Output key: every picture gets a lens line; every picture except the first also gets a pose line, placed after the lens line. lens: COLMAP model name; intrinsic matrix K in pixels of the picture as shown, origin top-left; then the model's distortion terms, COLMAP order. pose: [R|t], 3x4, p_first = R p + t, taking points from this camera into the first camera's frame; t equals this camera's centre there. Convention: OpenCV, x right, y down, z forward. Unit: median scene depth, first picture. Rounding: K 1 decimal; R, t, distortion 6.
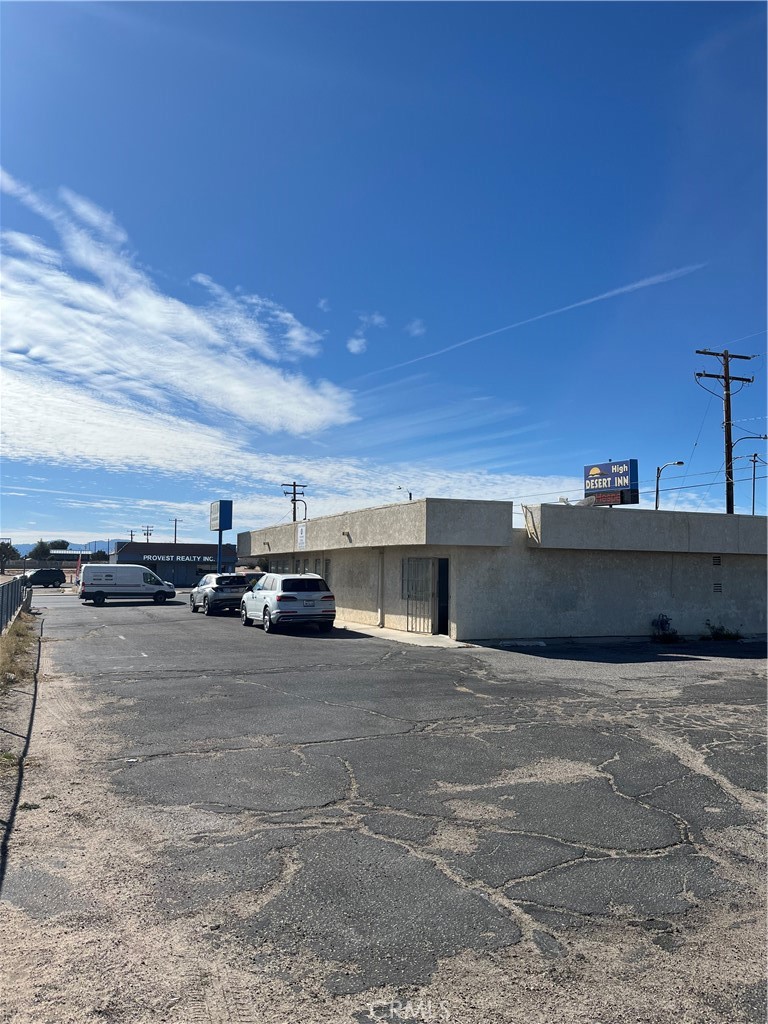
lens RADIAL K [[758.8, 0, 383.7], [0, 758.8, 504.2], [0, 0, 1]] dist [0.037088, -0.072344]
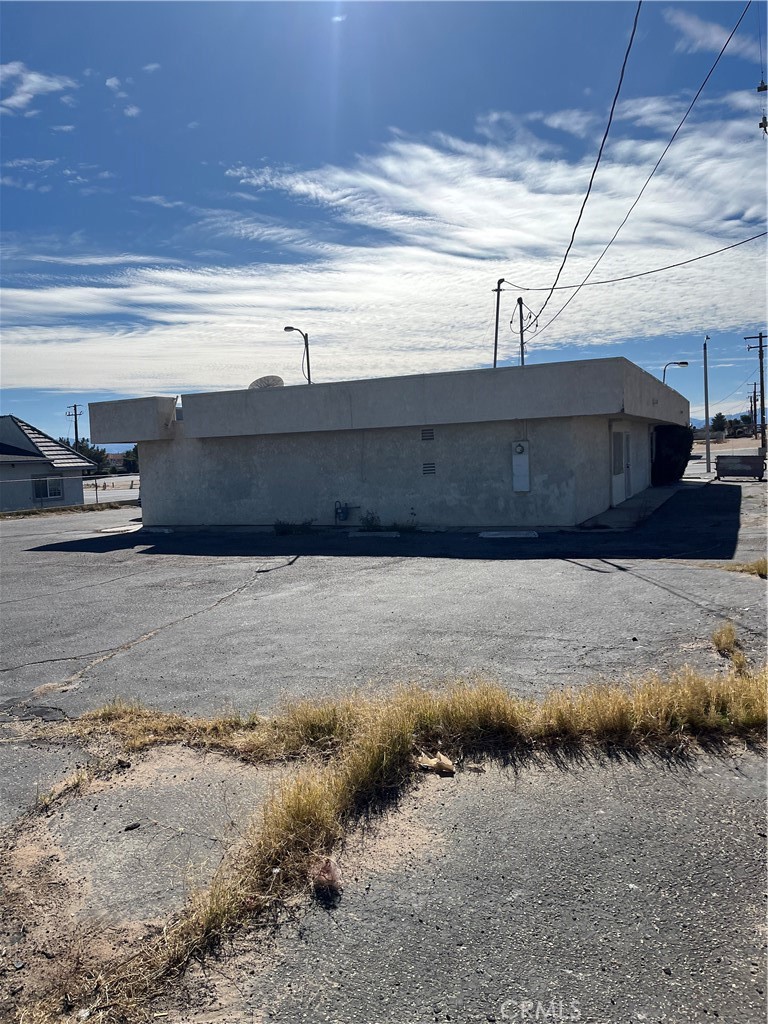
lens RADIAL K [[758.8, 0, 383.7], [0, 758.8, 504.2], [0, 0, 1]] dist [0.037088, -0.072344]
pose [[0.683224, 0.007020, -0.730175, 1.048781], [0.115892, 0.986237, 0.117921, 0.050383], [0.720954, -0.165188, 0.673007, 0.453046]]
